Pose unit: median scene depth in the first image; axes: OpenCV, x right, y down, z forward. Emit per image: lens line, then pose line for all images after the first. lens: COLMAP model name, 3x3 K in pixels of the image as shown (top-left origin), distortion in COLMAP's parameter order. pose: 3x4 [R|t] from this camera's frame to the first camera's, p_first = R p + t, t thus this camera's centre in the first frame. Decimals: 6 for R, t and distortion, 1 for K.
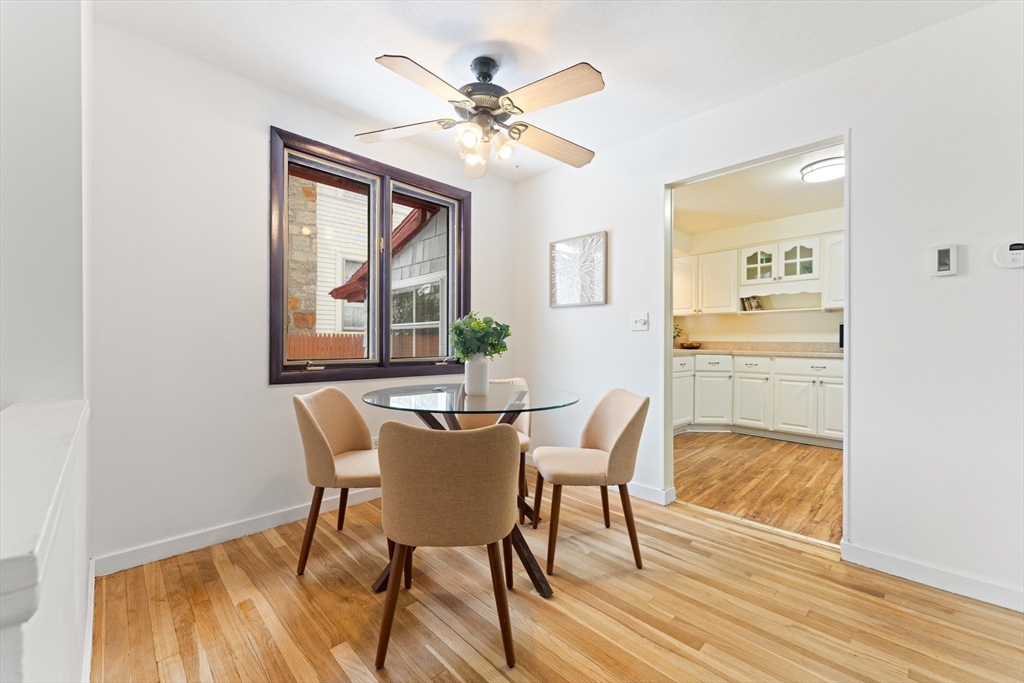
lens RADIAL K [[413.4, 0, 512.0], [0, 413.4, 341.5], [0, 0, 1]] dist [0.000960, 0.000048]
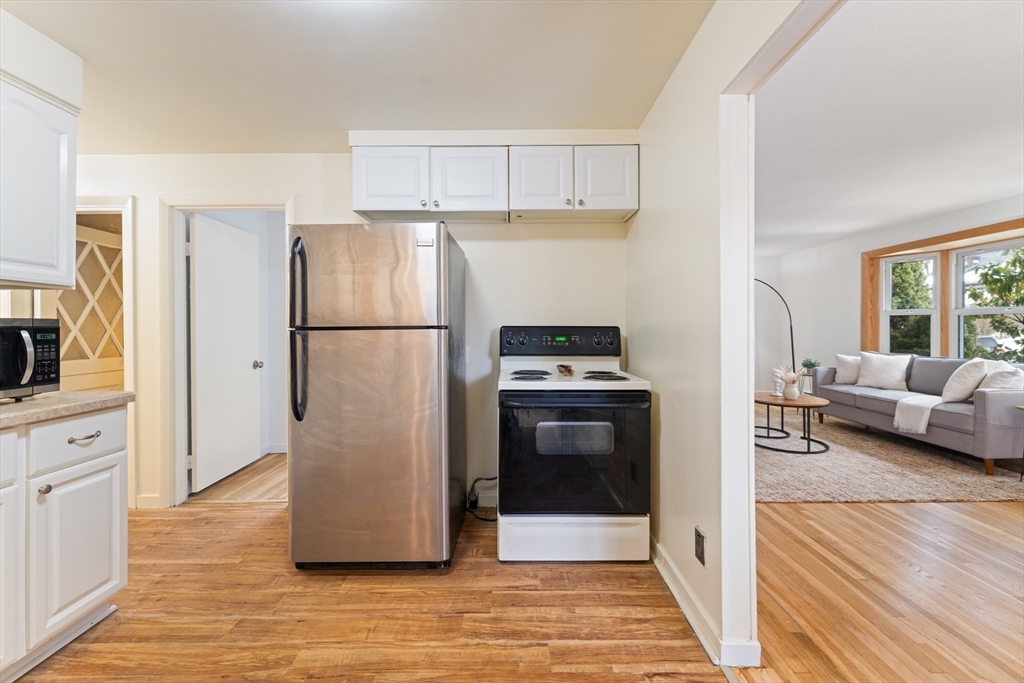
lens RADIAL K [[414.7, 0, 509.4], [0, 414.7, 327.7], [0, 0, 1]] dist [0.000805, 0.000160]
pose [[-0.707583, -0.002375, 0.706626, 0.266591], [-0.000316, 0.999995, 0.003045, -0.037669], [-0.706630, 0.001932, -0.707580, 0.832108]]
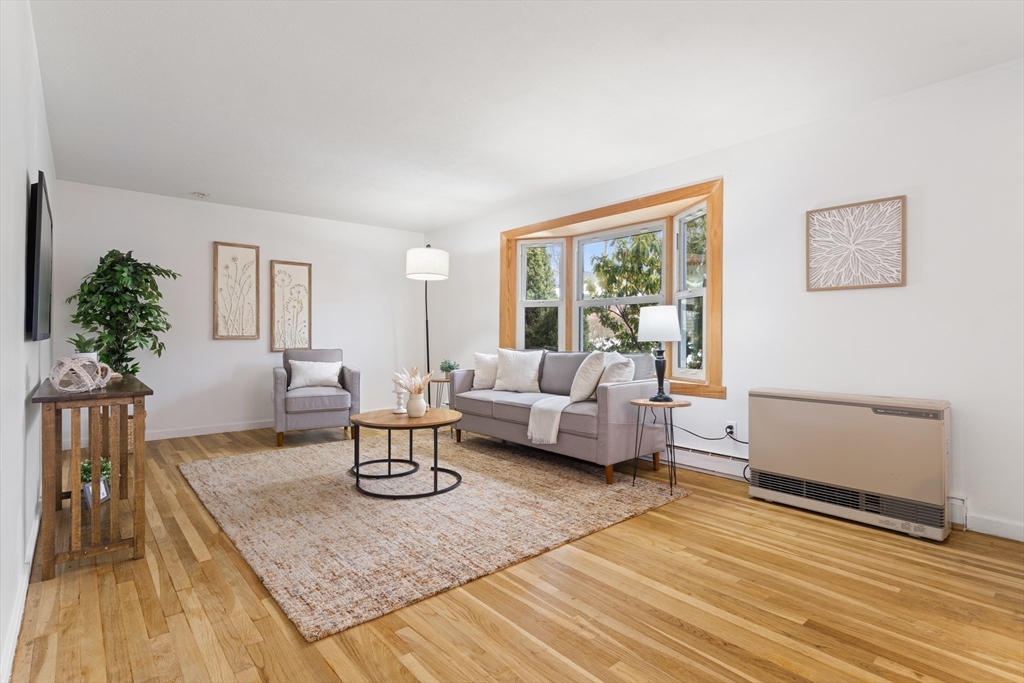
lens RADIAL K [[512.1, 0, 512.0], [0, 512.1, 341.5], [0, 0, 1]] dist [0.000092, 0.000035]
pose [[-0.997553, -0.006272, 0.069635, 0.279014], [-0.005506, 0.999922, 0.011192, 0.003480], [-0.069700, 0.010781, -0.997510, 0.480415]]
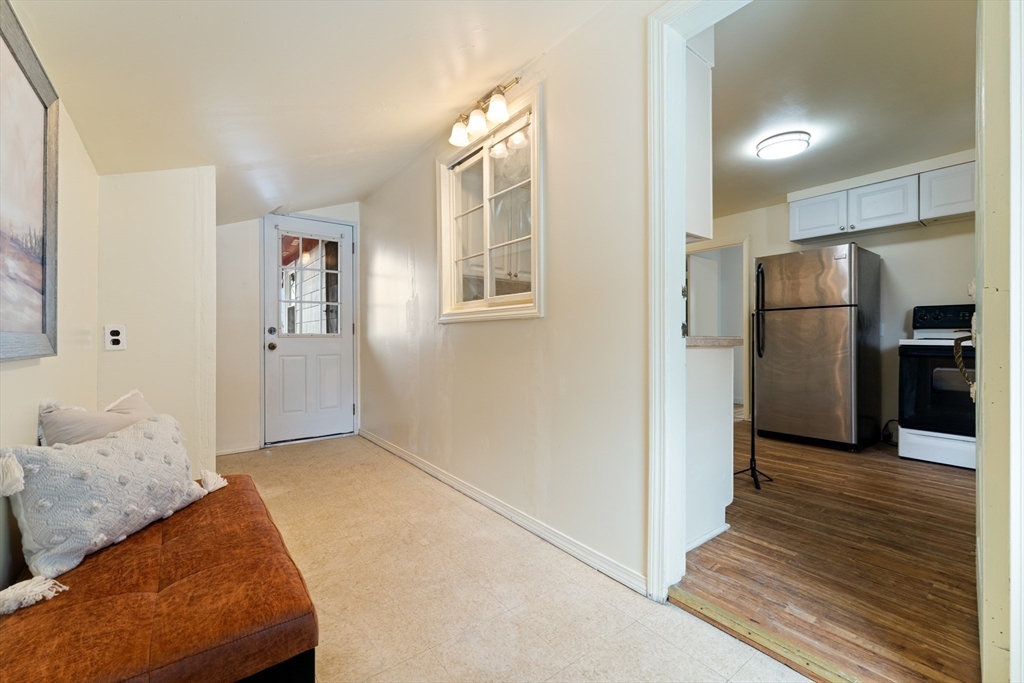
lens RADIAL K [[420.0, 0, 512.0], [0, 420.0, 341.5], [0, 0, 1]] dist [0.000417, -0.000070]
pose [[0.116817, -0.008565, 0.993117, -0.202965], [0.000447, 0.999963, 0.008571, 0.022906], [-0.993153, -0.000557, 0.116817, 1.095514]]
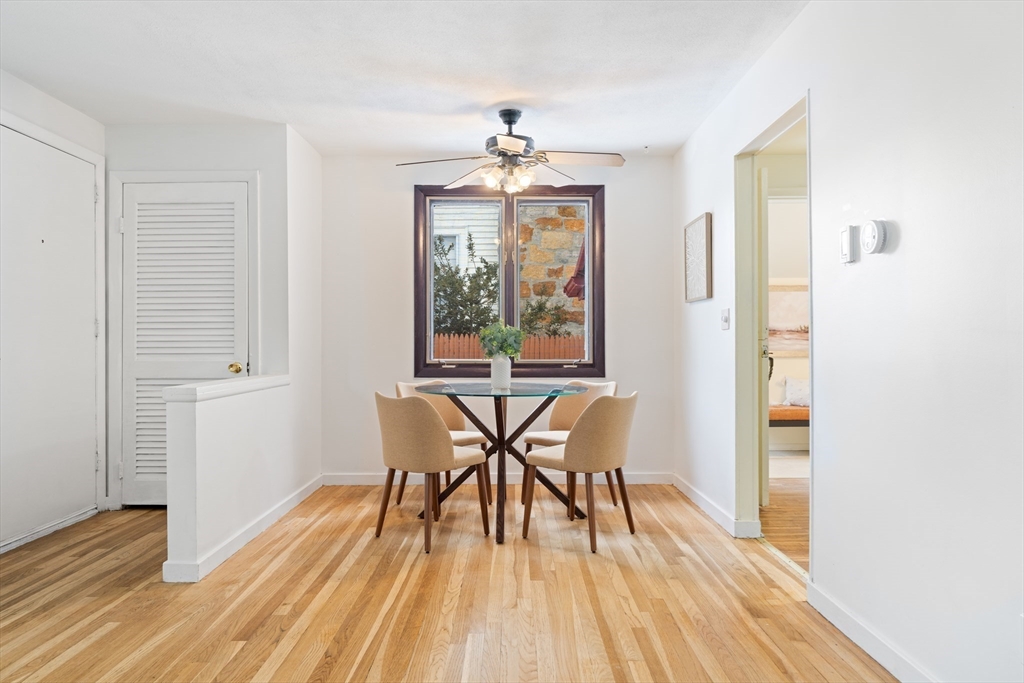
lens RADIAL K [[680.8, 0, 512.0], [0, 680.8, 341.5], [0, 0, 1]] dist [0.002335, 0.000191]
pose [[0.715435, -0.008977, -0.698621, 0.604436], [0.007537, 0.999958, -0.005132, 0.000682], [0.698639, -0.001594, 0.715473, -0.183335]]
